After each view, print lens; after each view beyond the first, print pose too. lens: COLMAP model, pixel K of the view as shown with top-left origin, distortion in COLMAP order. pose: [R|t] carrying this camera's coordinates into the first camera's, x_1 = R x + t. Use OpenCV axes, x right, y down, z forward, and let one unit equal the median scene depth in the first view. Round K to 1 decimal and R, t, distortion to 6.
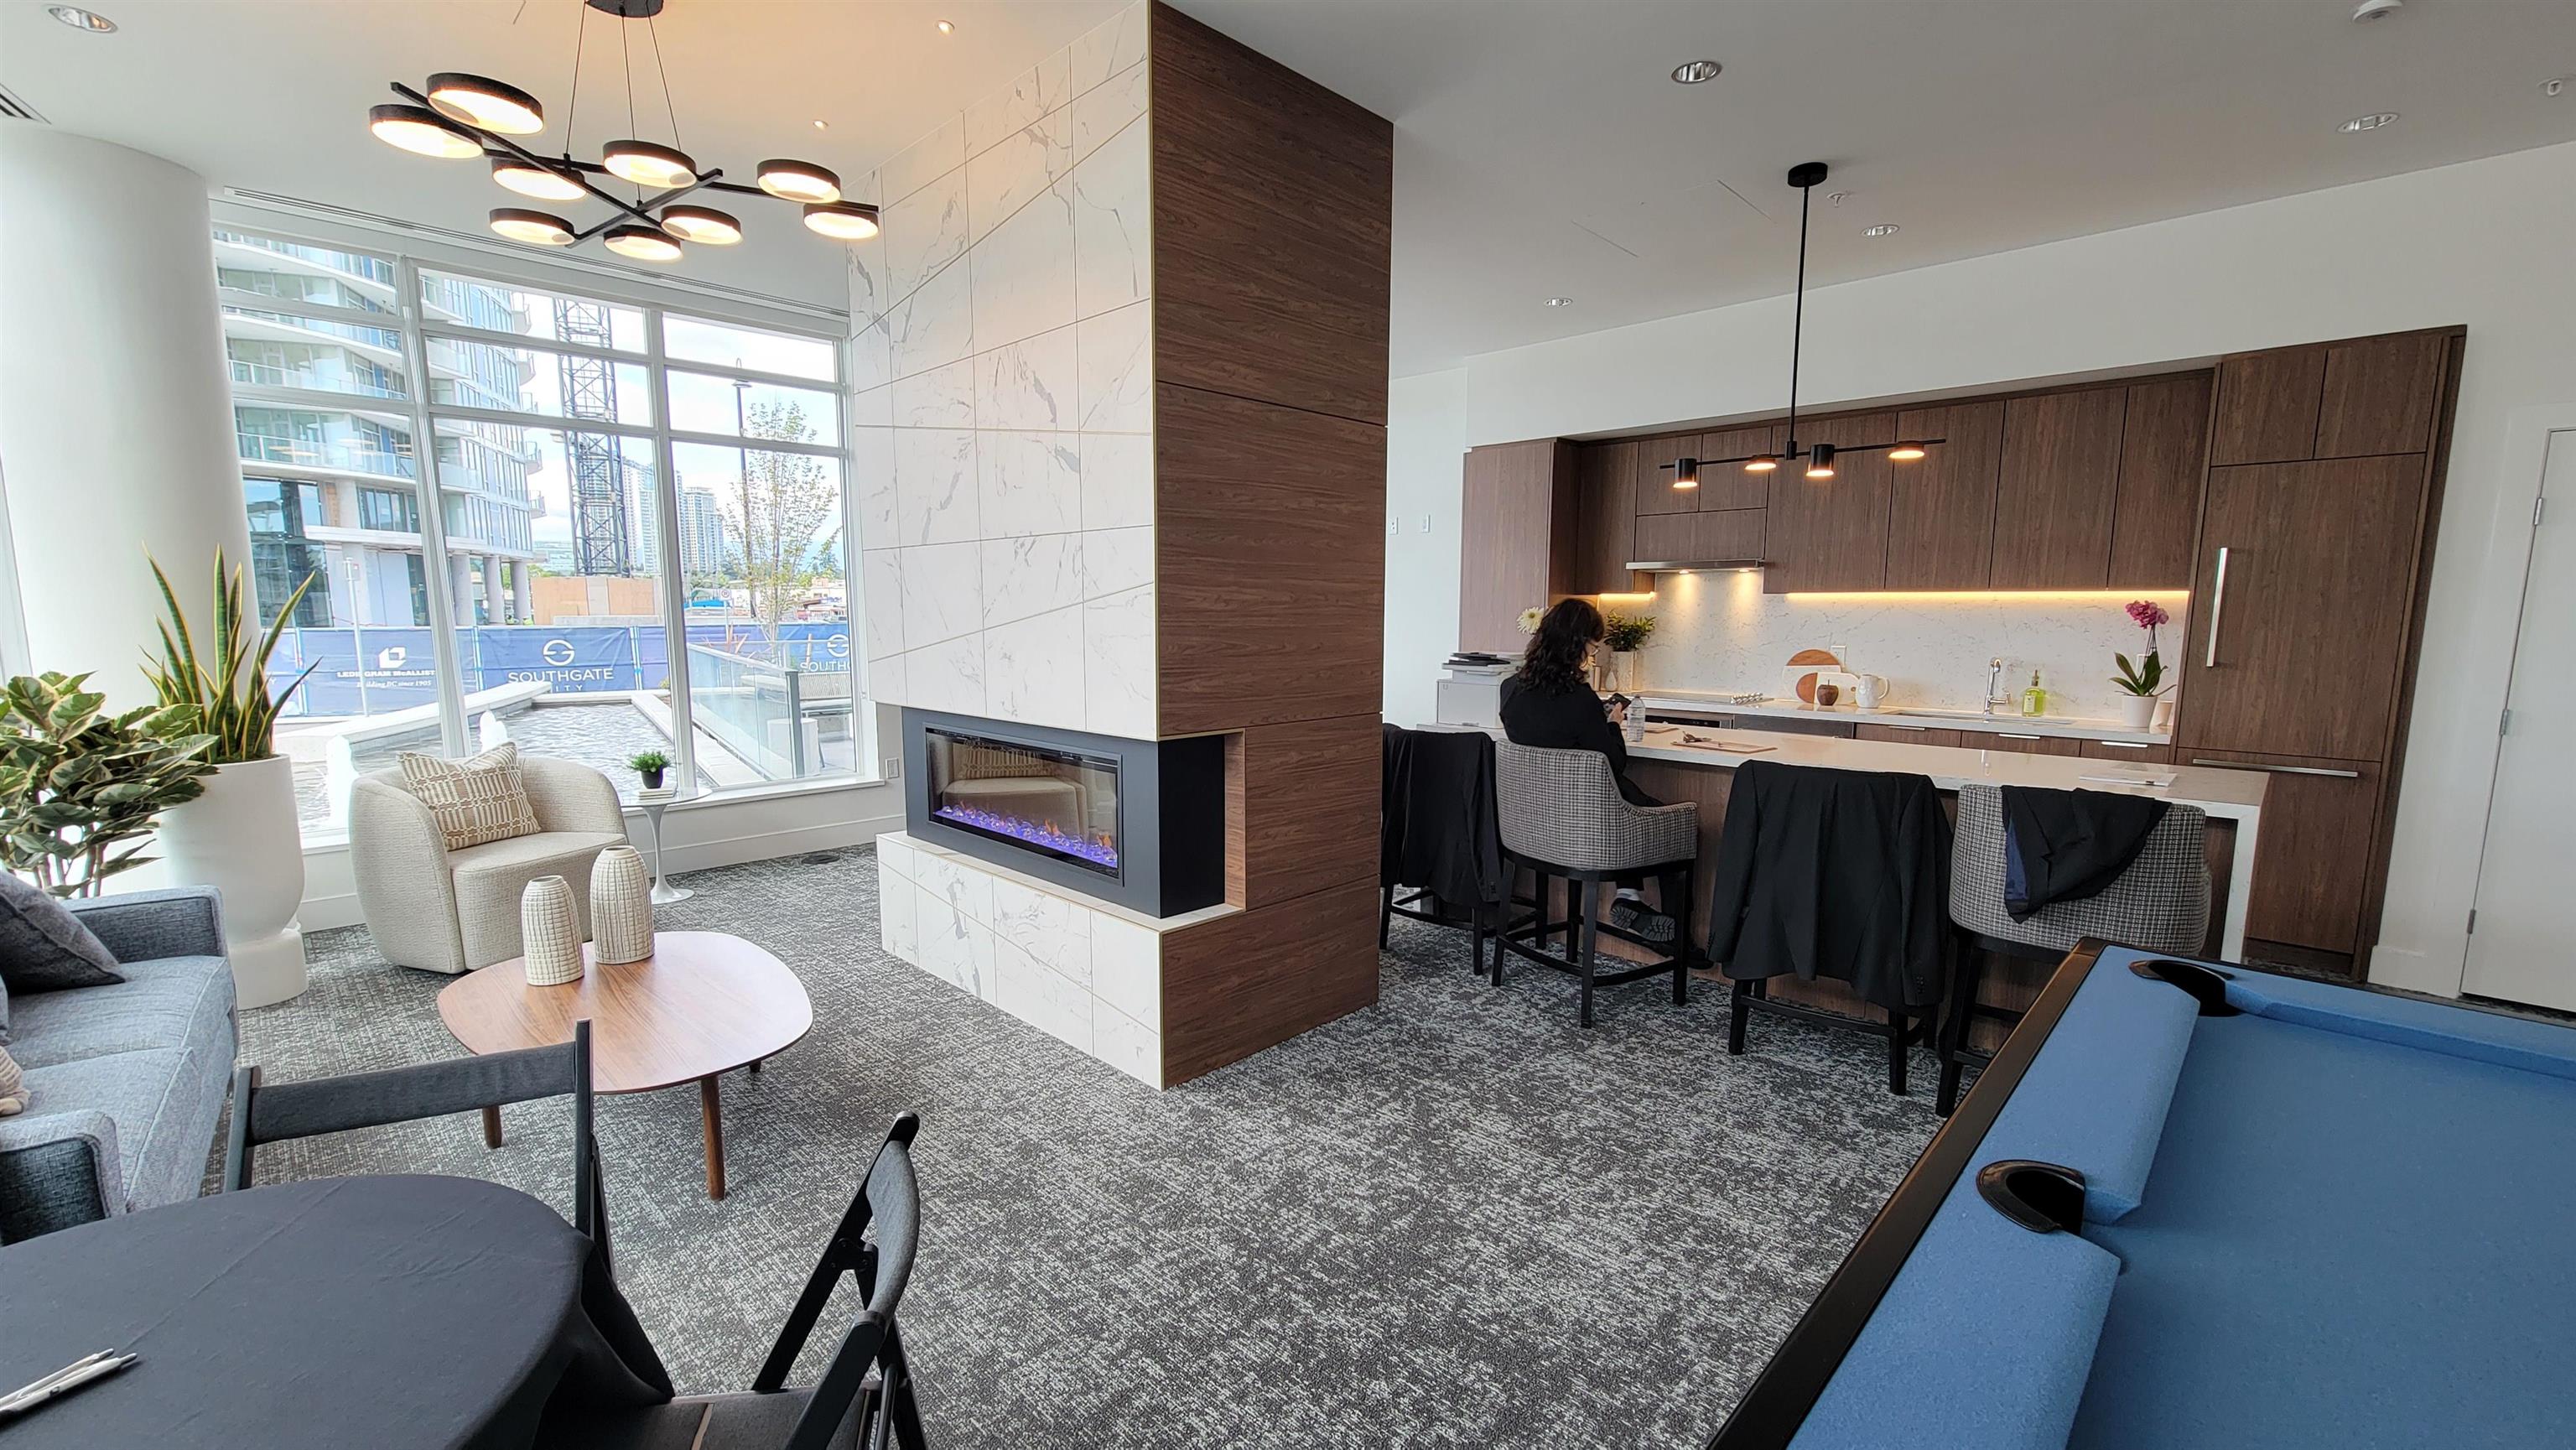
lens RADIAL K [[1027.9, 0, 1291.9], [0, 1027.9, 738.3], [0, 0, 1]] dist [-0.004786, 0.001360]
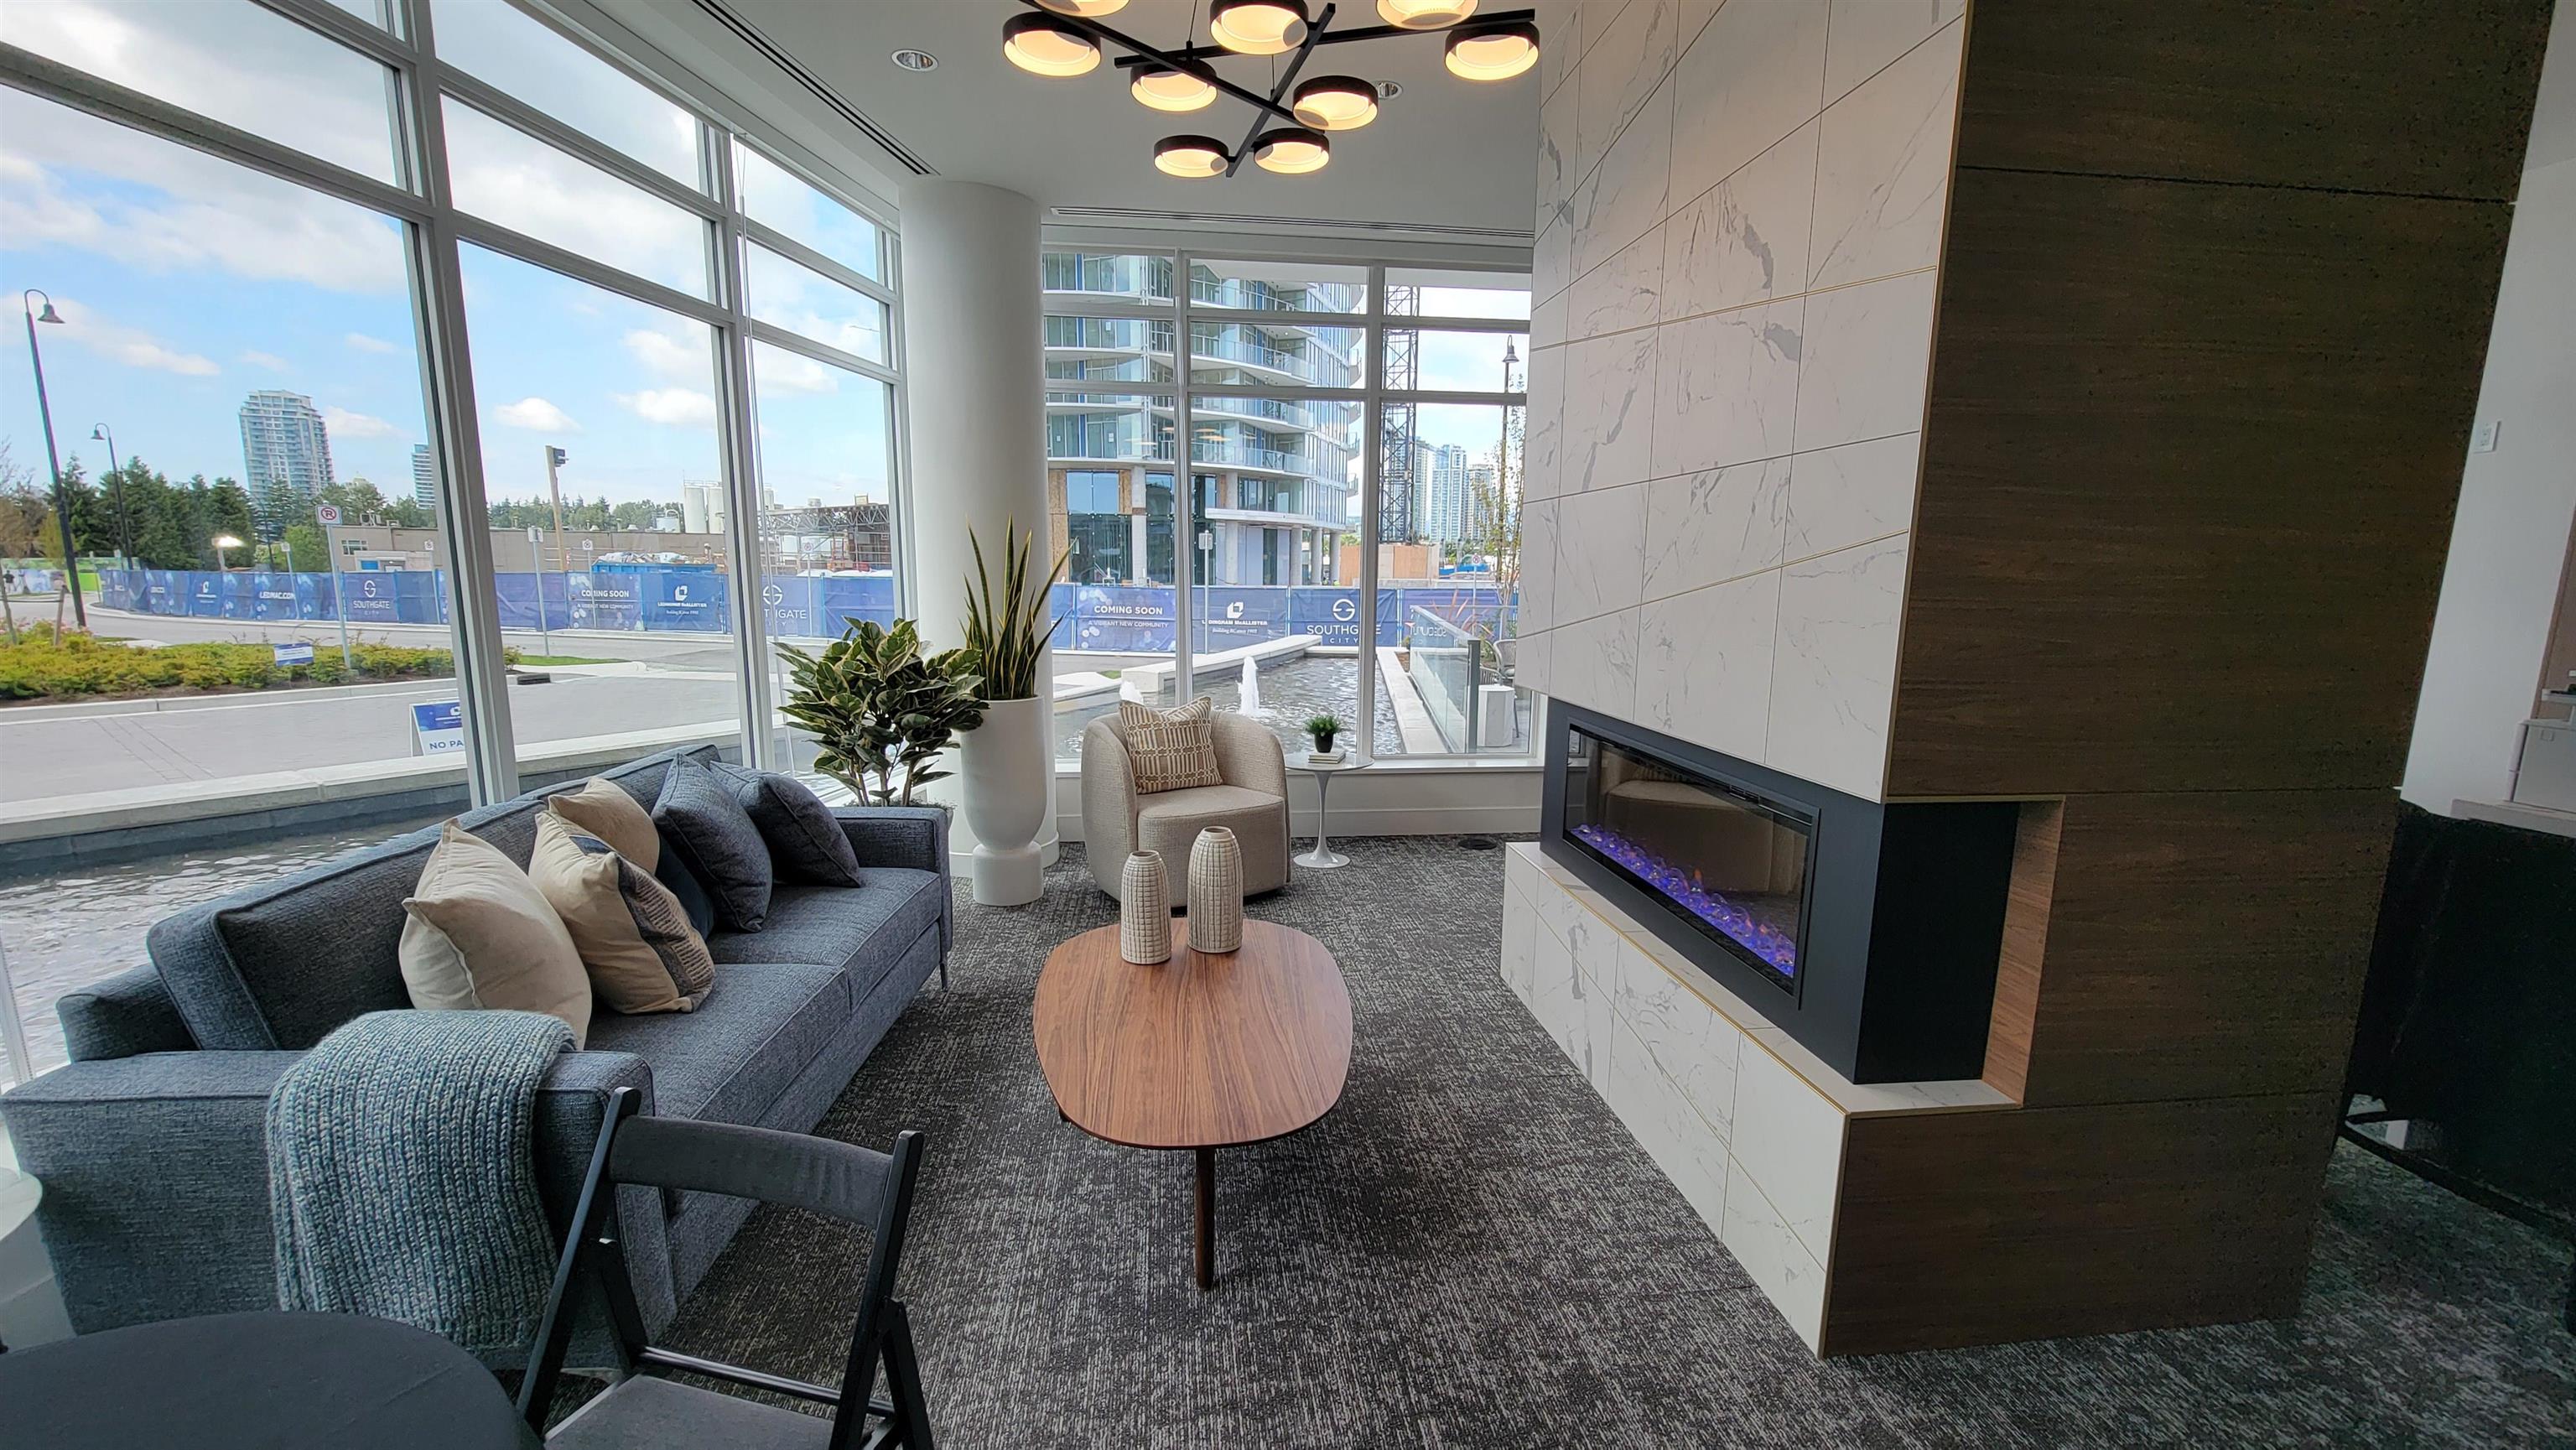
lens RADIAL K [[1027.9, 0, 1300.0], [0, 1027.9, 743.2], [0, 0, 1]] dist [-0.004786, 0.001360]
pose [[0.774995, 0.111317, -0.622086, -0.023324], [-0.088792, 0.993780, 0.067211, -0.036183], [0.625698, 0.003148, 0.780059, 0.288232]]
